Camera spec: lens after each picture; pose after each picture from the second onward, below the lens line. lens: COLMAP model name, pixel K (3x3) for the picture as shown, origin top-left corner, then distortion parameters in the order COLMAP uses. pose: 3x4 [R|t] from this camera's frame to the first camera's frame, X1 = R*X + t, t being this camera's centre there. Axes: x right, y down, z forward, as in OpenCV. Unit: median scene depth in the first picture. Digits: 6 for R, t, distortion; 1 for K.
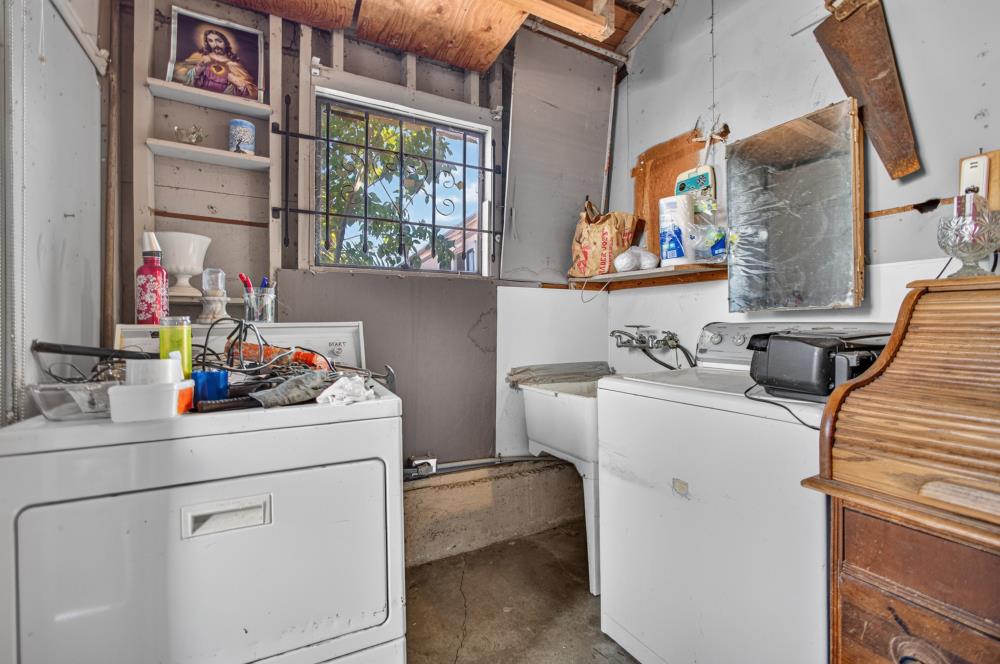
lens RADIAL K [[442.2, 0, 505.7], [0, 442.2, 329.7], [0, 0, 1]] dist [0.001107, 0.001115]
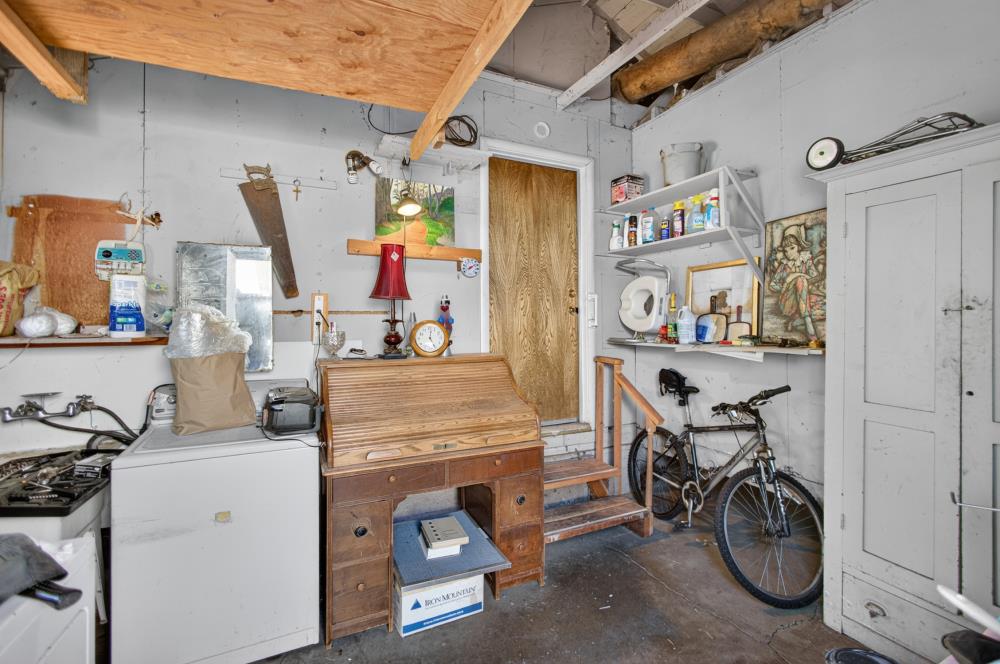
lens RADIAL K [[442.2, 0, 505.7], [0, 442.2, 329.7], [0, 0, 1]] dist [0.001107, 0.001115]
pose [[0.036370, -0.019887, 0.999140, -0.636797], [0.003764, 0.999798, 0.019763, -0.172684], [-0.999331, 0.003042, 0.036438, 0.036562]]
